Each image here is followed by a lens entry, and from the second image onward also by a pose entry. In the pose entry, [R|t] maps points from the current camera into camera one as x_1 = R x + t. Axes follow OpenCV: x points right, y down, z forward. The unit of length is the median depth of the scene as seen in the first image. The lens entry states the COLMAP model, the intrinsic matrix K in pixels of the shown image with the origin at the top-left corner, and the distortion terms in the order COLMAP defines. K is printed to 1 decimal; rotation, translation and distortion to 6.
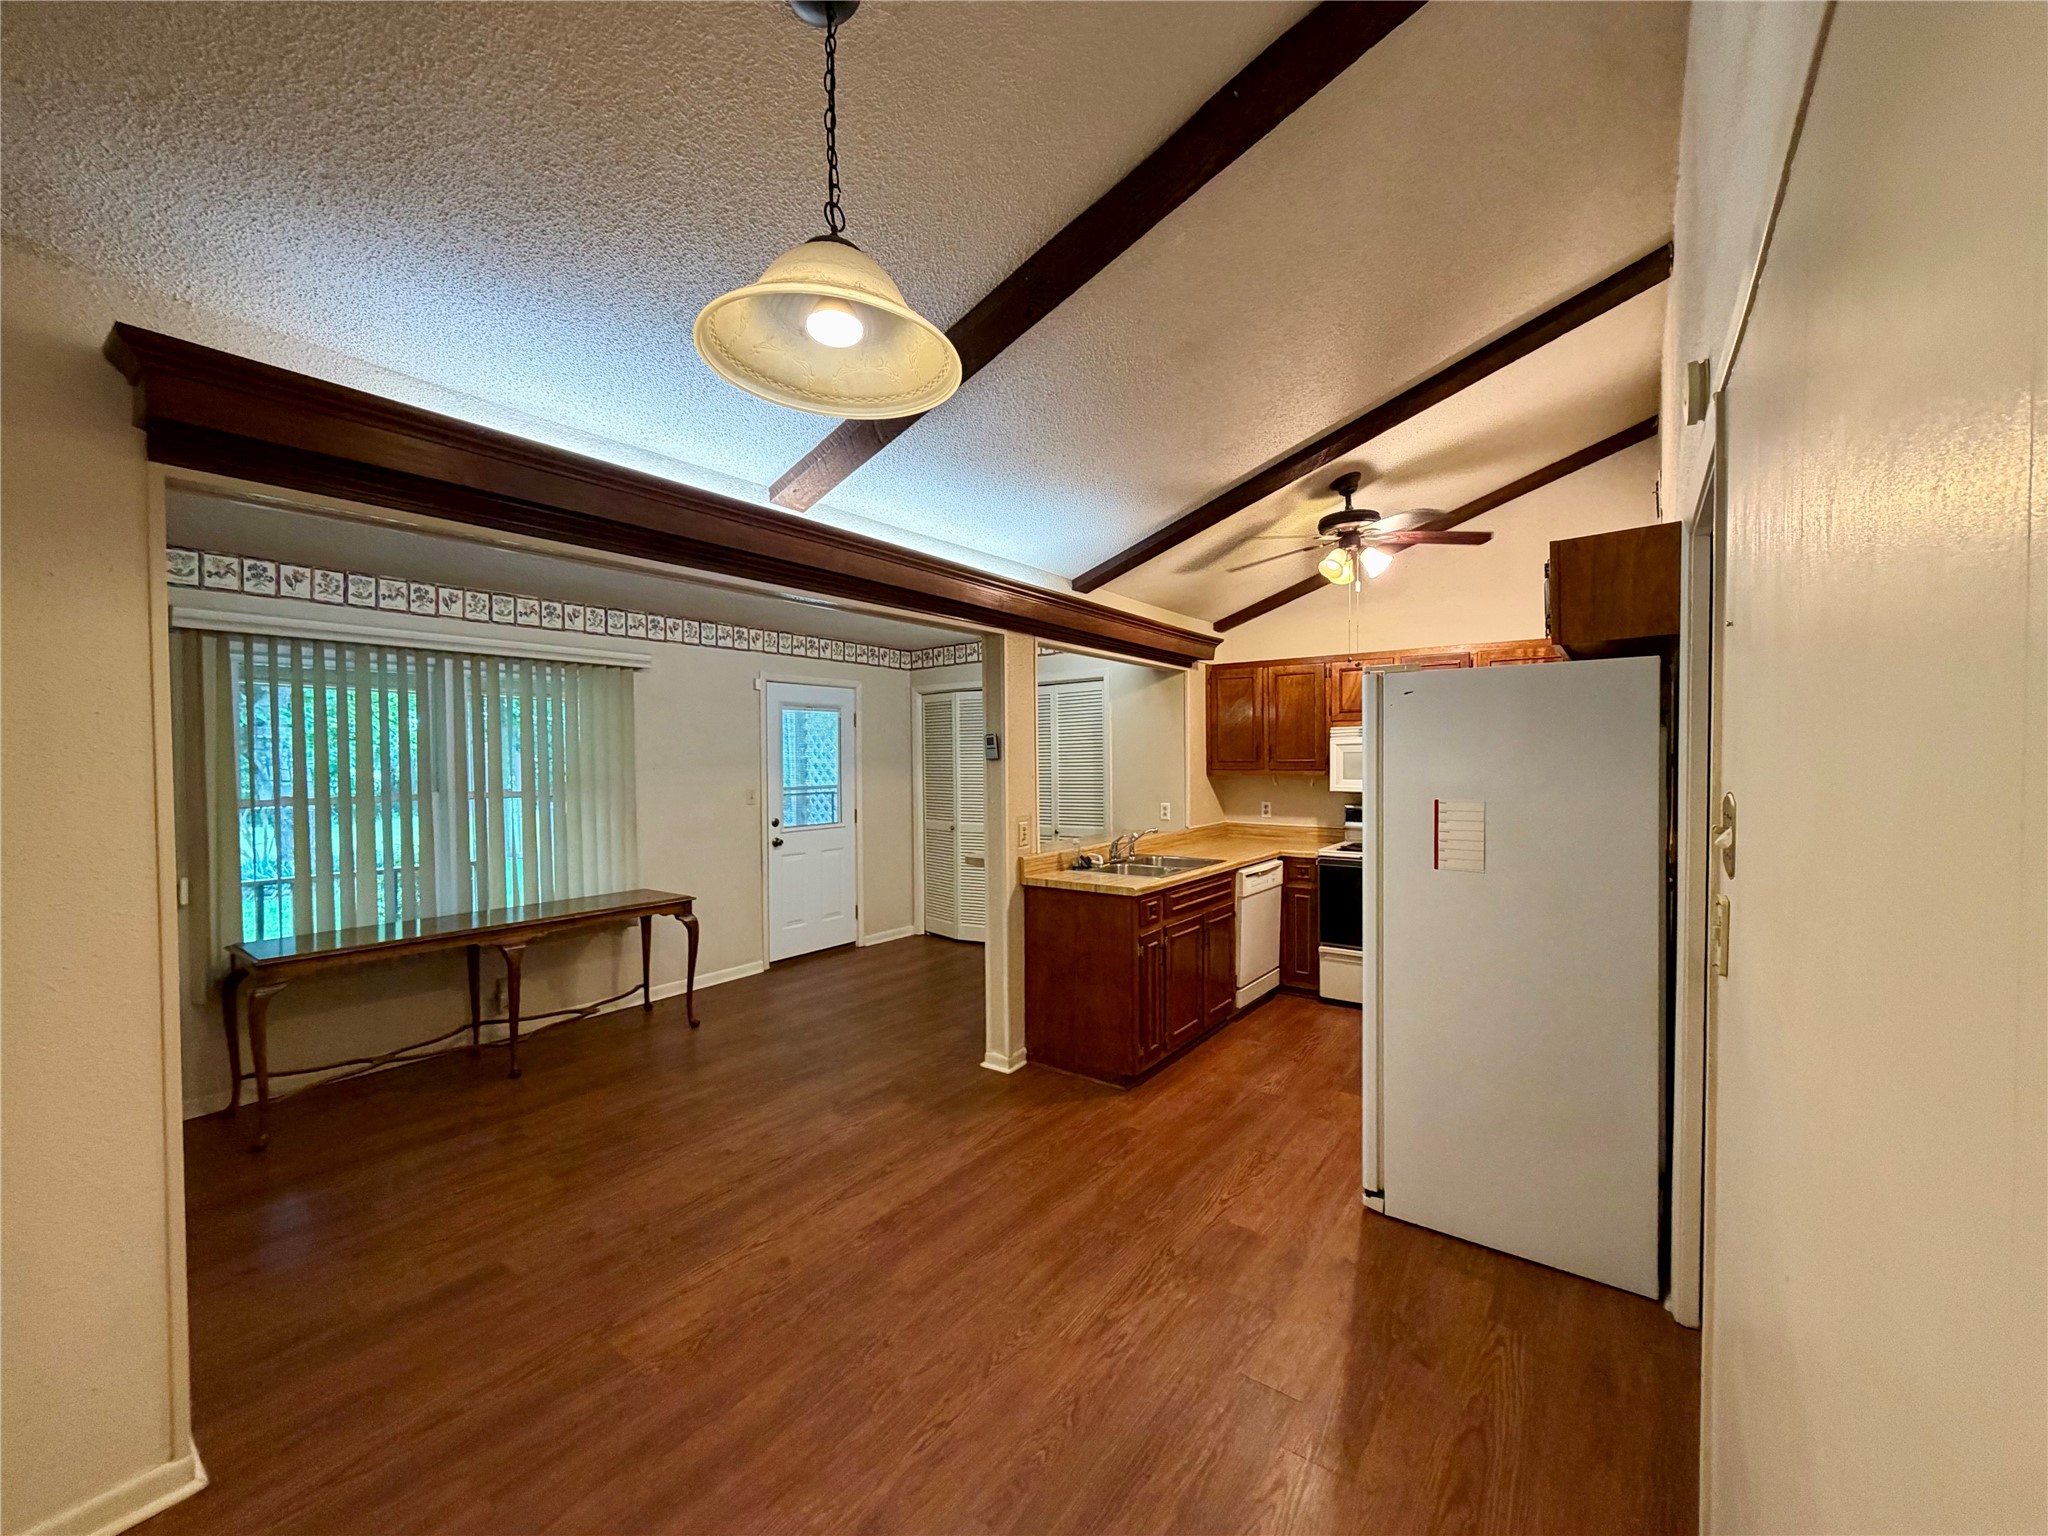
lens RADIAL K [[817.1, 0, 1024.1], [0, 817.1, 774.8], [0, 0, 1]] dist [-0.000848, 0.000092]
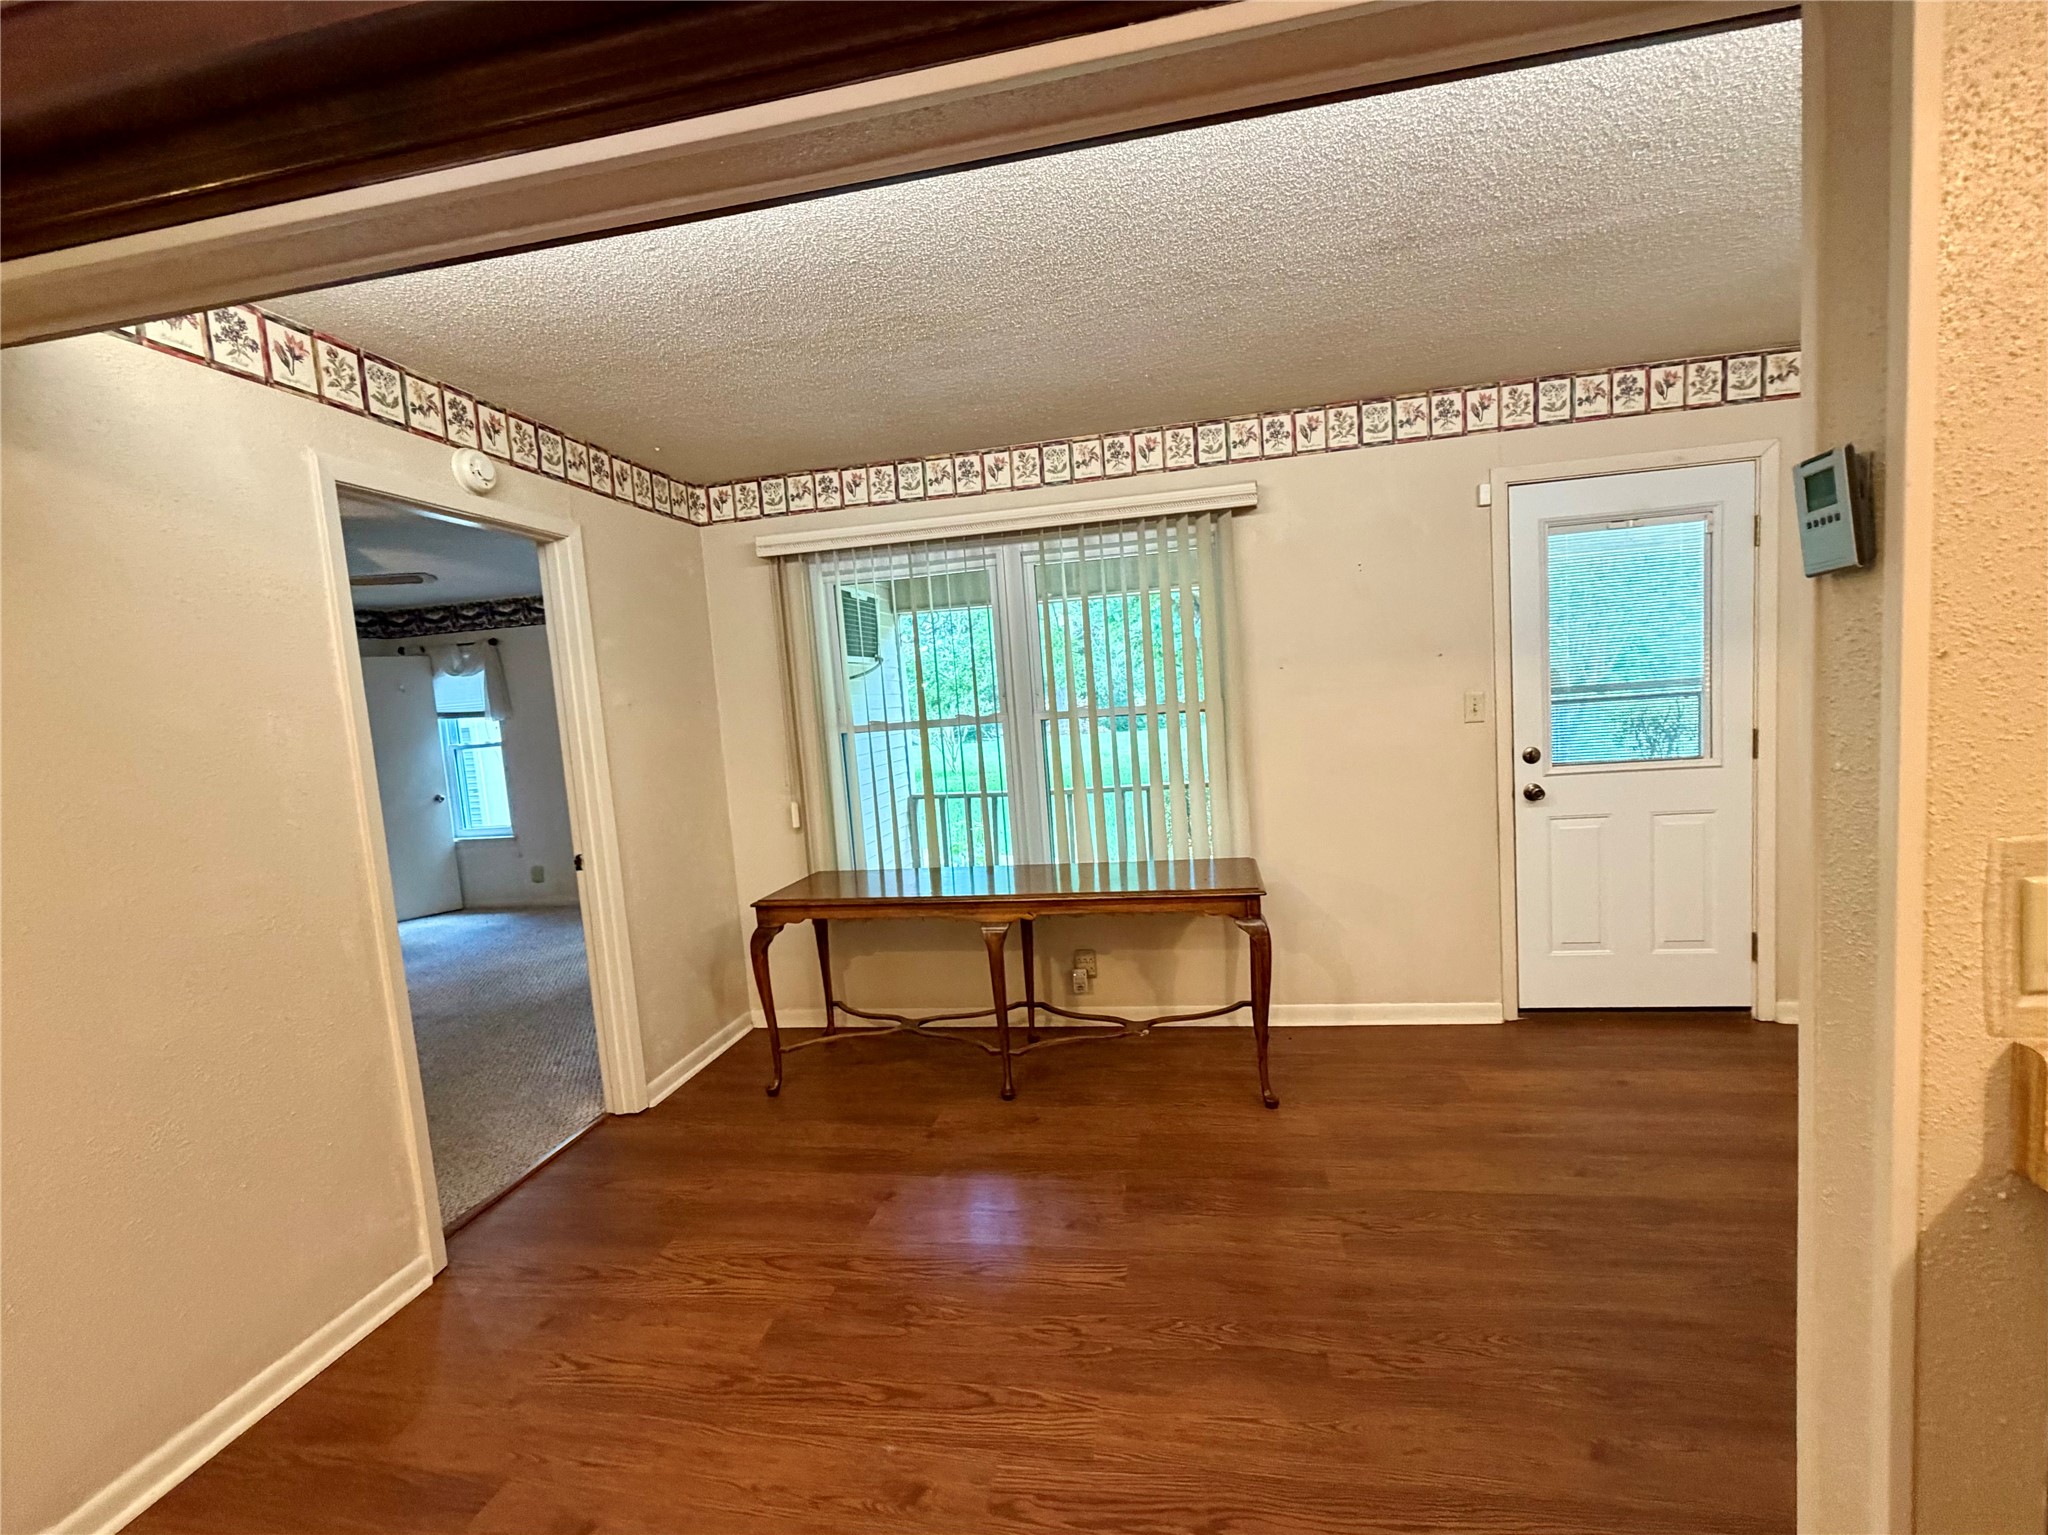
lens RADIAL K [[850.9, 0, 1029.8], [0, 850.9, 769.3], [0, 0, 1]] dist [-0.001616, 0.000153]
pose [[0.446988, 0.059155, -0.892582, 0.049909], [0.049747, 0.994623, 0.090830, 0.001357], [0.893156, -0.085004, 0.441642, 0.548530]]
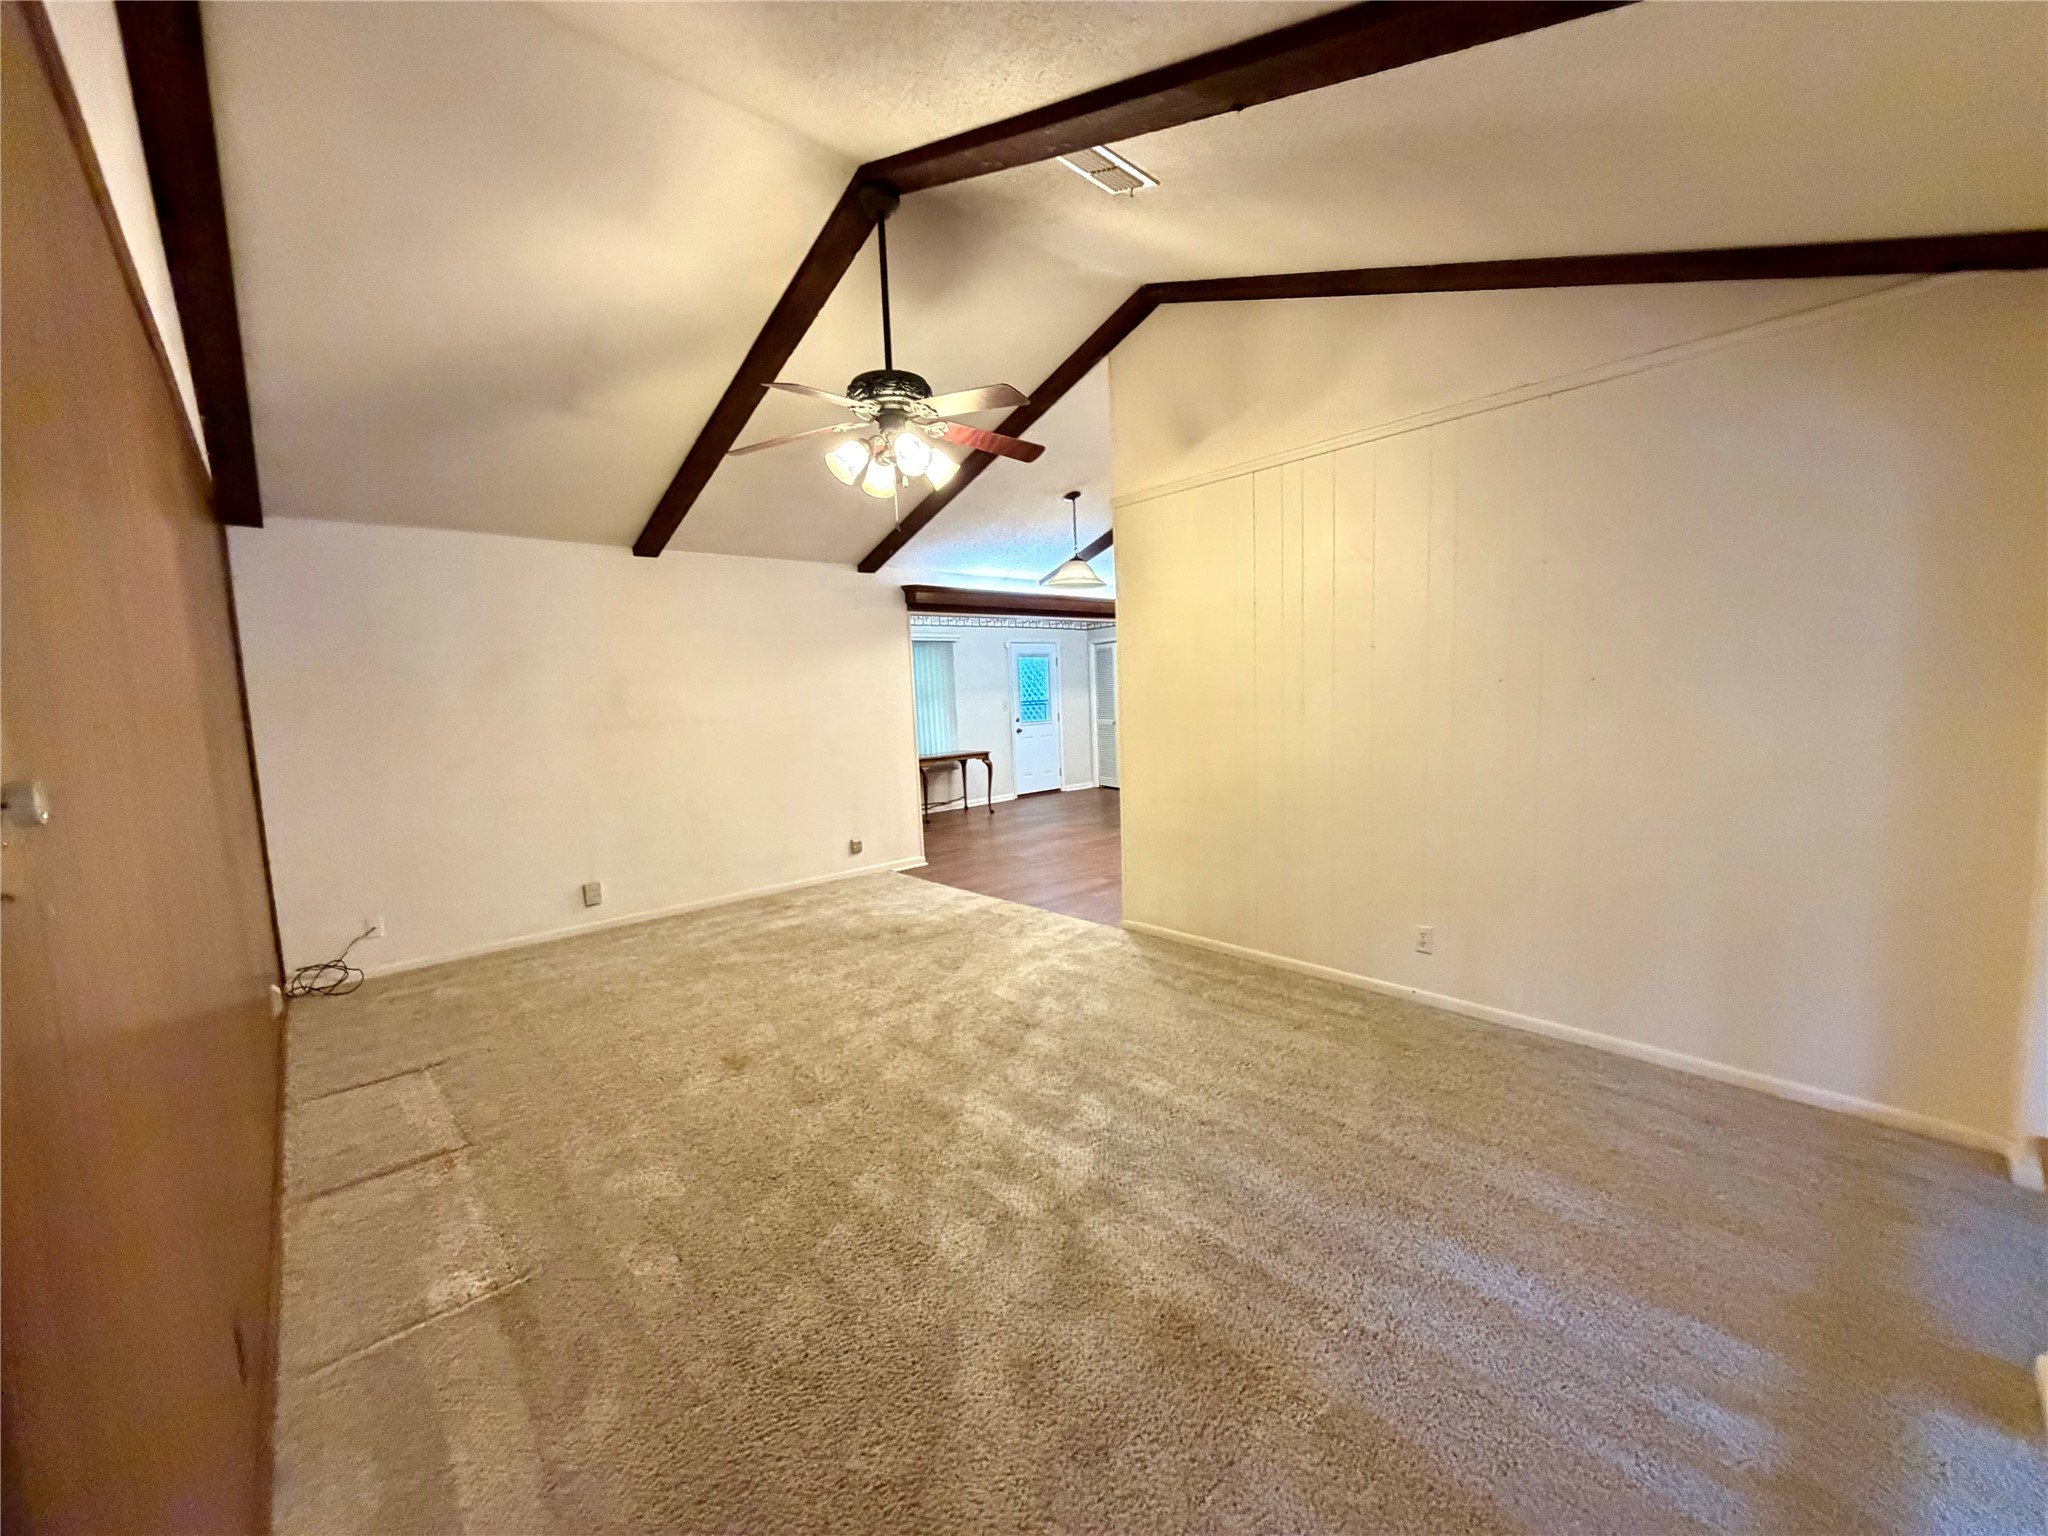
lens RADIAL K [[817.1, 0, 1029.3], [0, 817.1, 773.6], [0, 0, 1]] dist [-0.000848, 0.000092]
pose [[0.979076, -0.014451, -0.202980, 0.112415], [0.031444, 0.996239, 0.080745, 0.036855], [0.201050, -0.085438, 0.975848, -0.957239]]
